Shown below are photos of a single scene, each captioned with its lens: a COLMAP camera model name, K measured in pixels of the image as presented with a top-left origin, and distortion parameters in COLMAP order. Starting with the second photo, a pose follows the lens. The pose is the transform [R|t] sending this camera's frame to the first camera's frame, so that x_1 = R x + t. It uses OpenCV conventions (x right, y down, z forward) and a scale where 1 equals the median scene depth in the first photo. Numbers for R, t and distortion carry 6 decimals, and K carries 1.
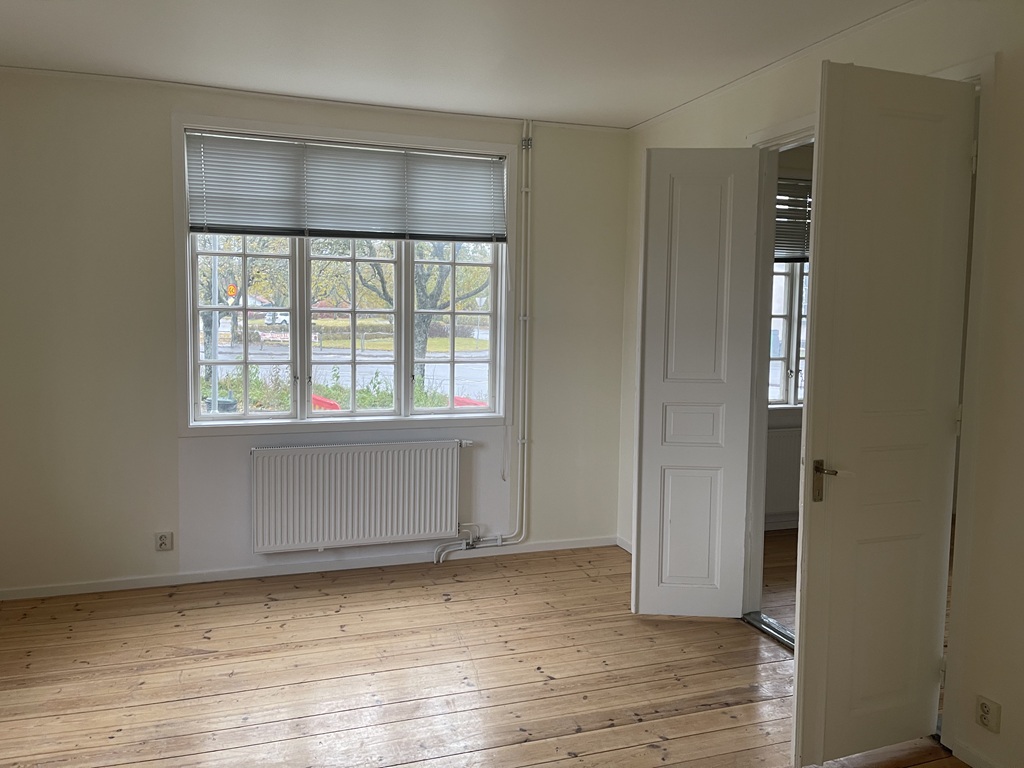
lens RADIAL K [[755.0, 0, 512.0], [0, 755.0, 384.0], [0, 0, 1]] dist [0.076906, -0.088012]
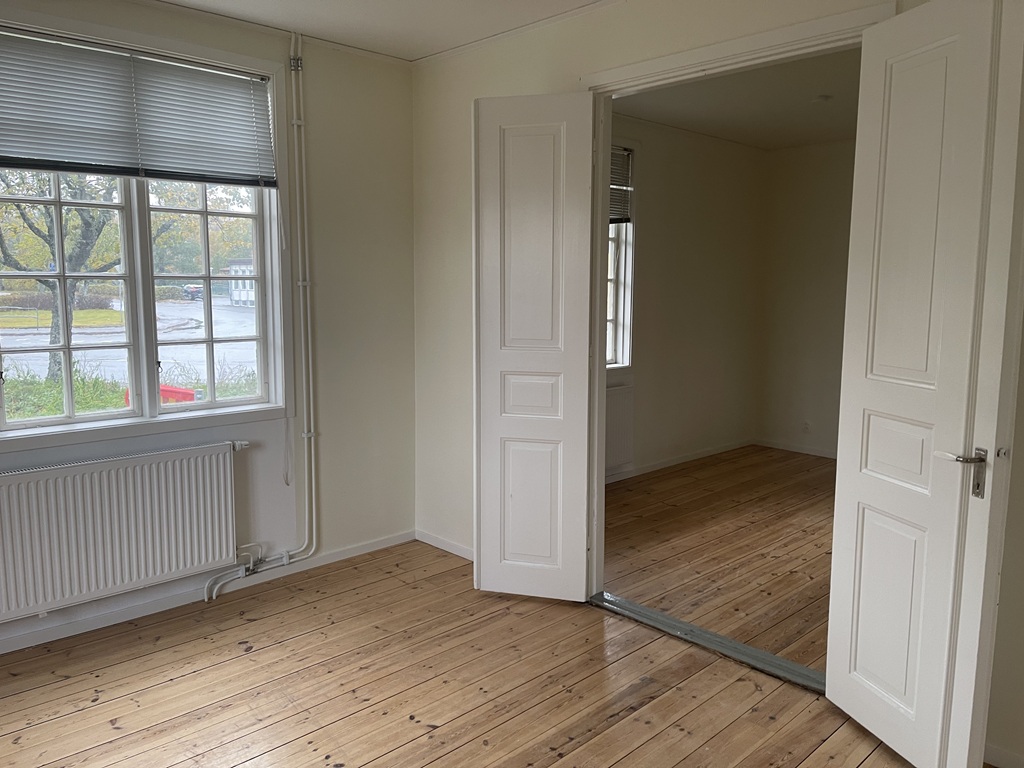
lens RADIAL K [[755.0, 0, 512.0], [0, 755.0, 384.0], [0, 0, 1]] dist [0.076906, -0.088012]
pose [[0.912106, -0.066813, 0.404474, -0.126197], [0.053537, 0.997593, 0.044058, -0.003813], [-0.406445, -0.018531, 0.913488, 0.173081]]
